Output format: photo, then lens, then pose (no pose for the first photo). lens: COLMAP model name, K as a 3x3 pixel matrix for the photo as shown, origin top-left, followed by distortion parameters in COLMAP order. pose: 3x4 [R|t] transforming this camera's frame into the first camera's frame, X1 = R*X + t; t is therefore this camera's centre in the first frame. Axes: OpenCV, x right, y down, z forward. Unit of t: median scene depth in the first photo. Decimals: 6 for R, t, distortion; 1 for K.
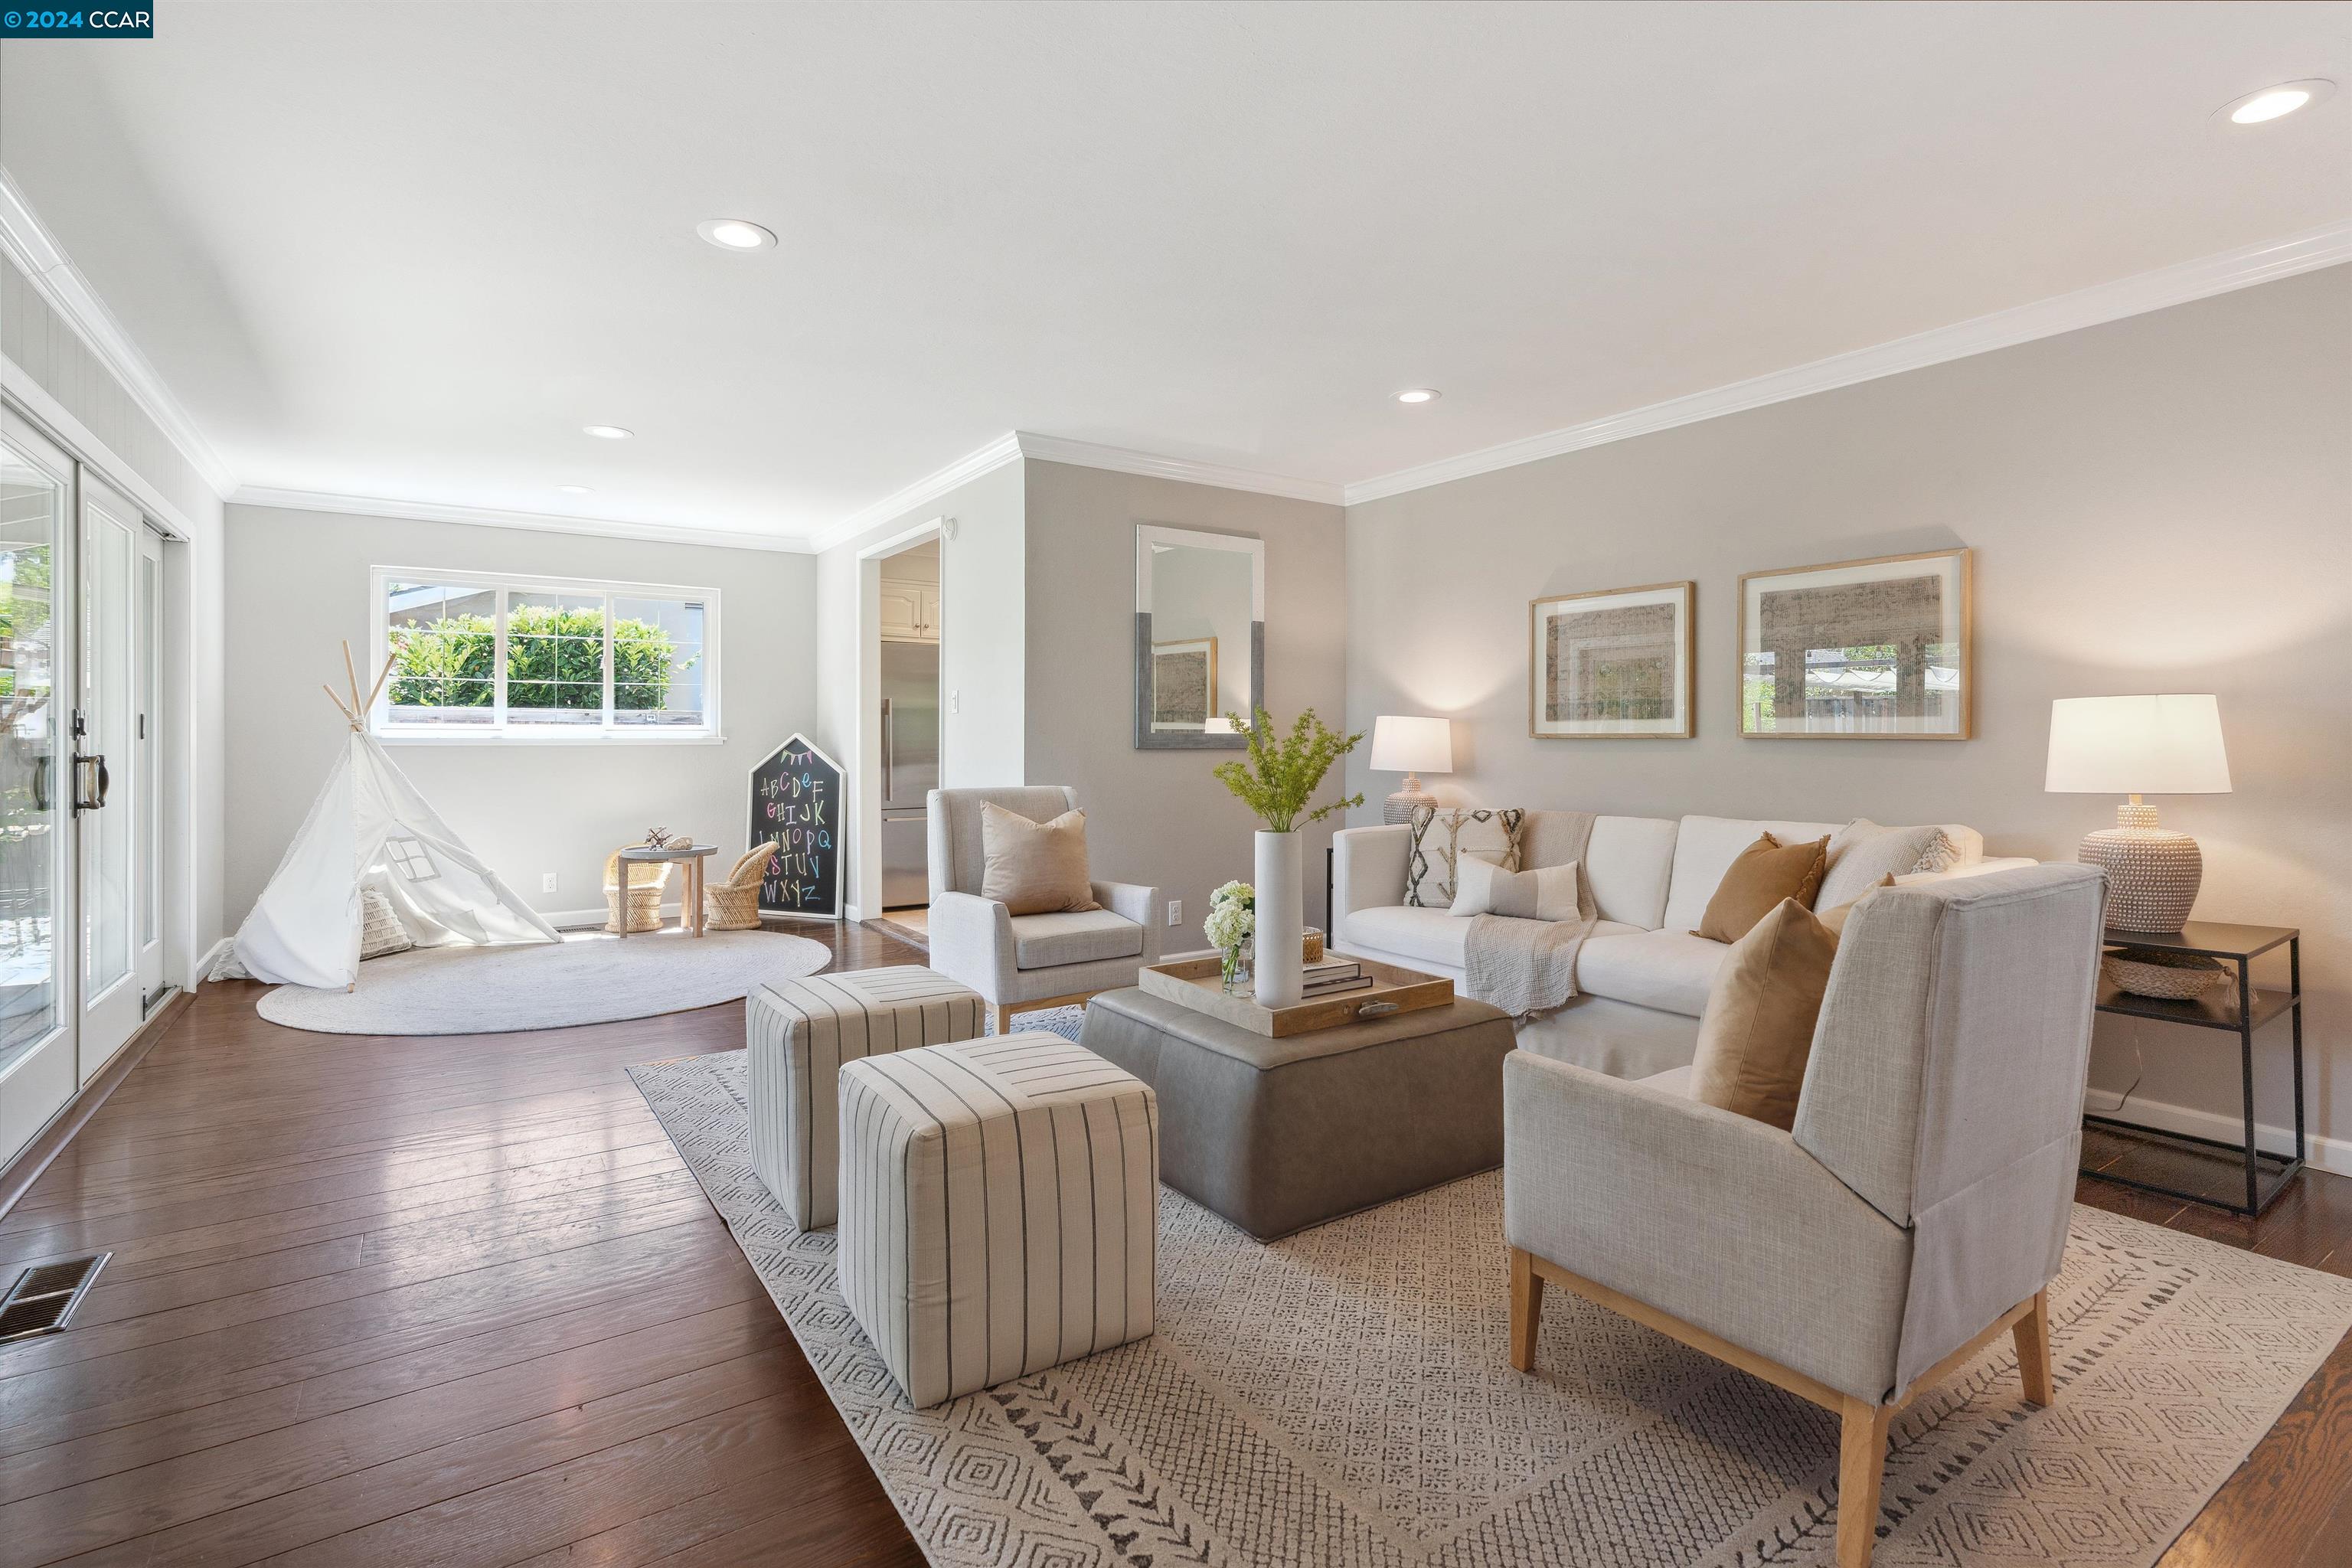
lens RADIAL K [[1115.5, 0, 1153.0], [0, 1115.5, 733.7], [0, 0, 1]] dist [-0.025412, -0.000254]
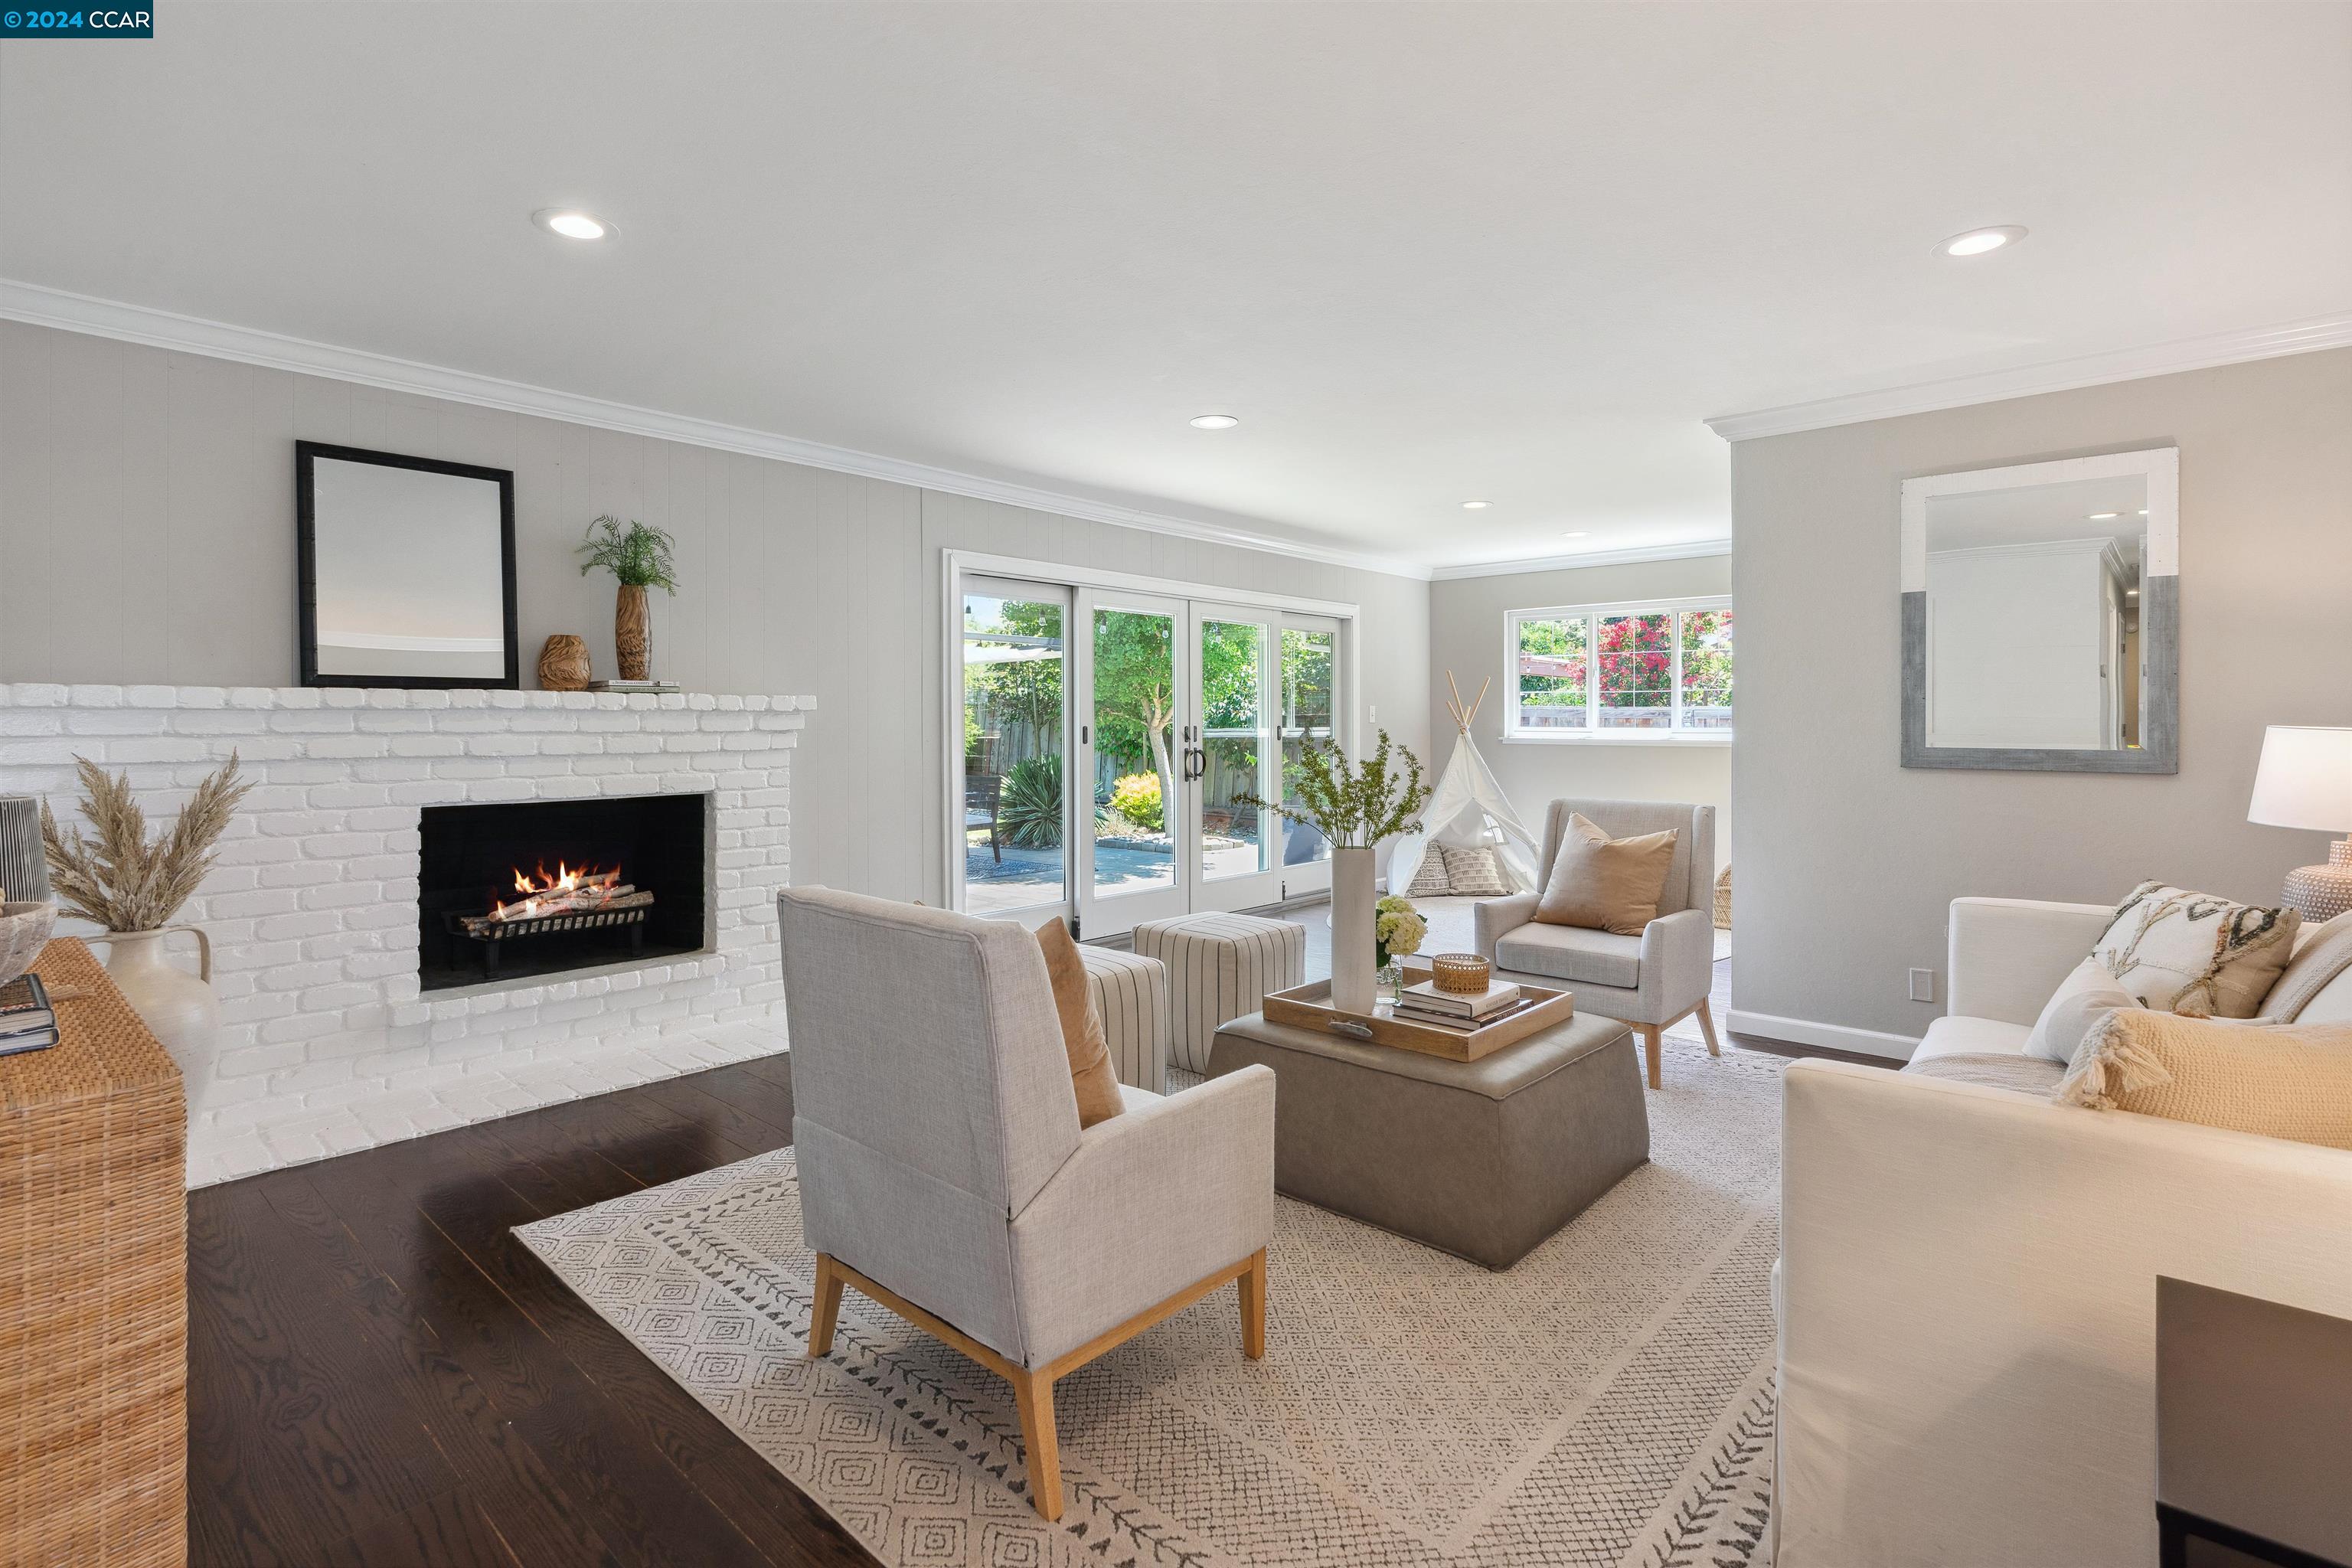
lens RADIAL K [[1115.5, 0, 1153.0], [0, 1115.5, 733.7], [0, 0, 1]] dist [-0.025412, -0.000254]
pose [[0.249944, 0.010375, -0.968205, 0.701236], [0.001651, 0.999937, 0.011141, -0.022559], [0.968259, -0.004383, 0.249911, 0.345653]]
